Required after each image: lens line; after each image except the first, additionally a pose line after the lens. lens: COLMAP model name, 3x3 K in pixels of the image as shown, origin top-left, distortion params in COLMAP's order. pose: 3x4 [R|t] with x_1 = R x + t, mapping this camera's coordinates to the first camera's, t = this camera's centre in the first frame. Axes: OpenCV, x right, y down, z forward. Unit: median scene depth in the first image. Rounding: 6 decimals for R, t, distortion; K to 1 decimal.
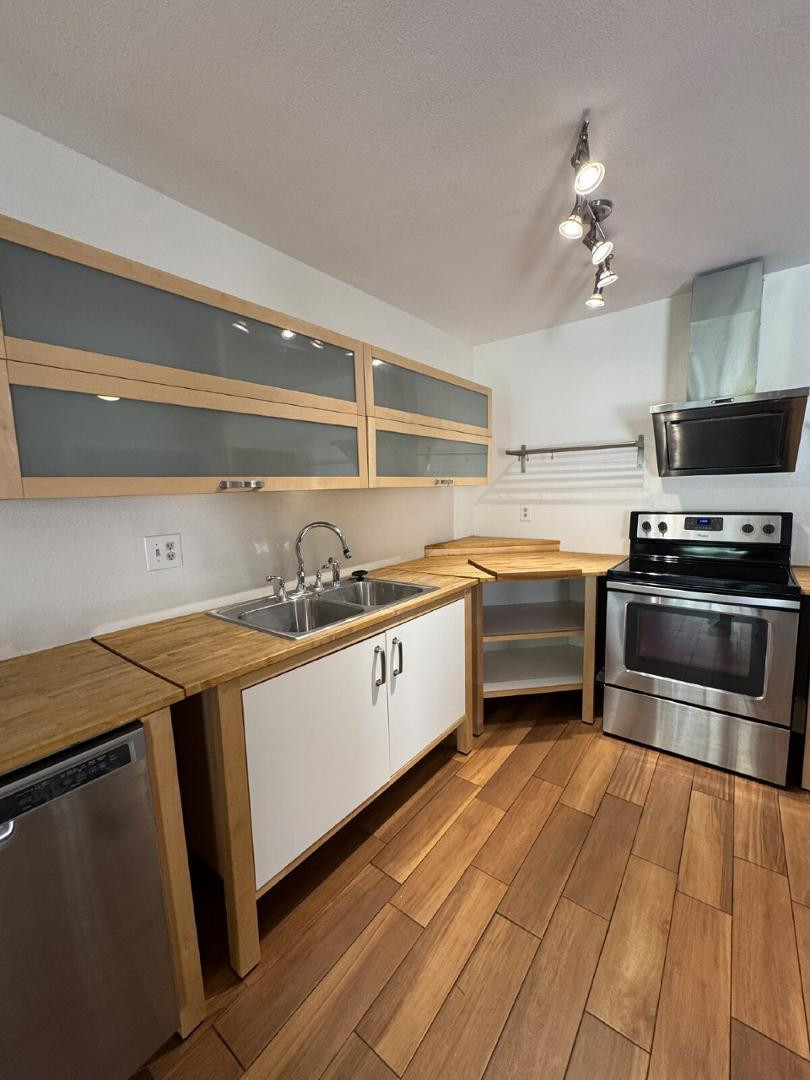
lens RADIAL K [[430.7, 0, 405.5], [0, 430.7, 539.5], [0, 0, 1]] dist [-0.003485, -0.000341]
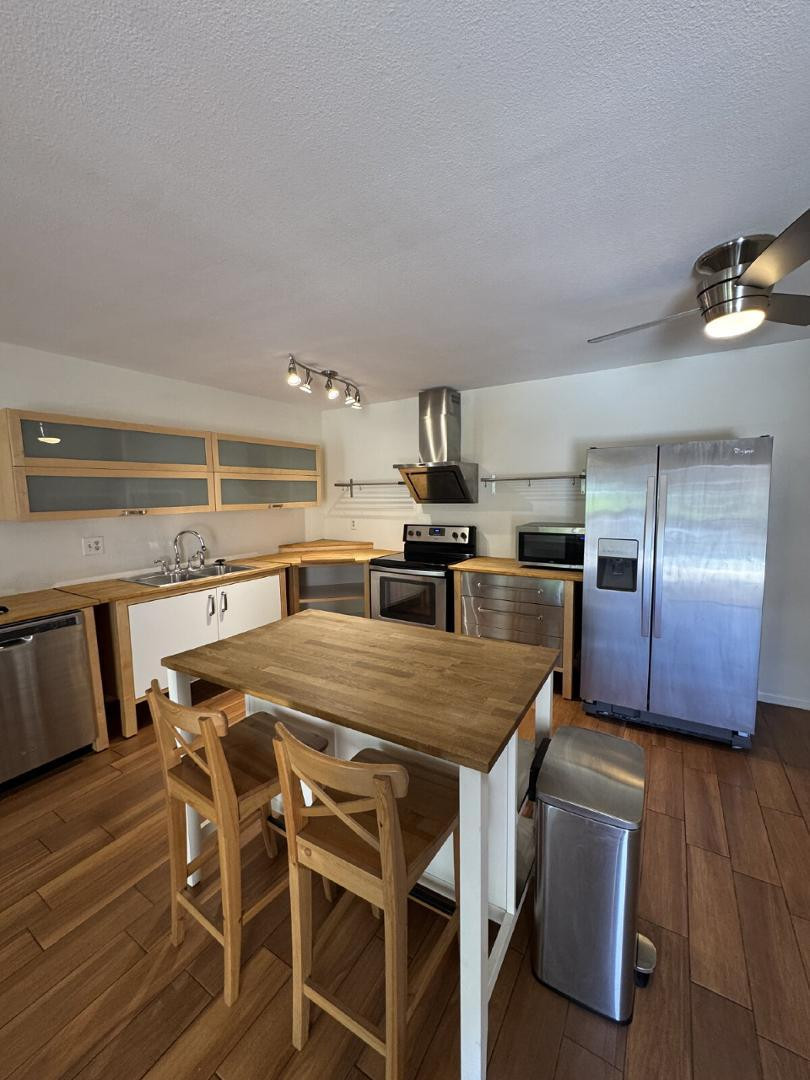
lens RADIAL K [[430.7, 0, 405.3], [0, 430.7, 538.5], [0, 0, 1]] dist [-0.003485, -0.000341]
pose [[0.994620, 0.003173, 0.103540, 0.442460], [-0.001483, 0.999865, -0.016393, 0.018550], [-0.103578, 0.016151, 0.994490, -0.744091]]
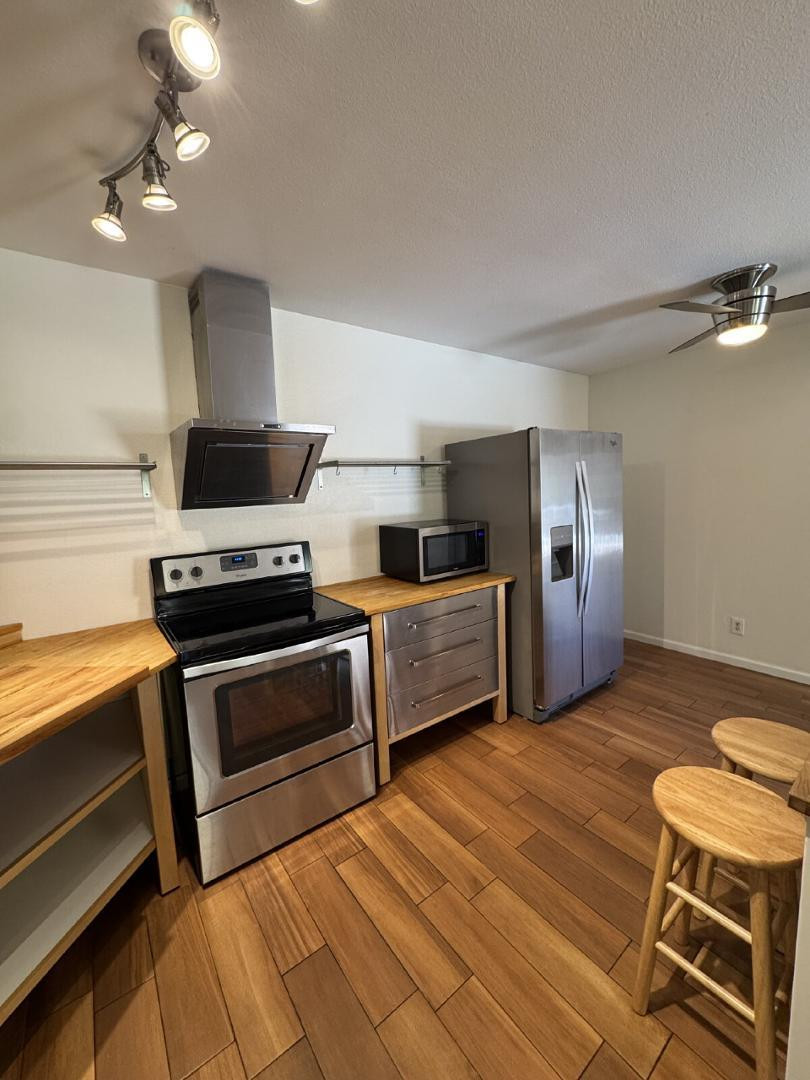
lens RADIAL K [[430.7, 0, 404.6], [0, 430.7, 537.7], [0, 0, 1]] dist [-0.003485, -0.000341]
pose [[0.266994, -0.091013, 0.959391, -0.062368], [0.146432, 0.987802, 0.052956, -0.092363], [-0.952508, 0.126347, 0.277065, 0.479746]]
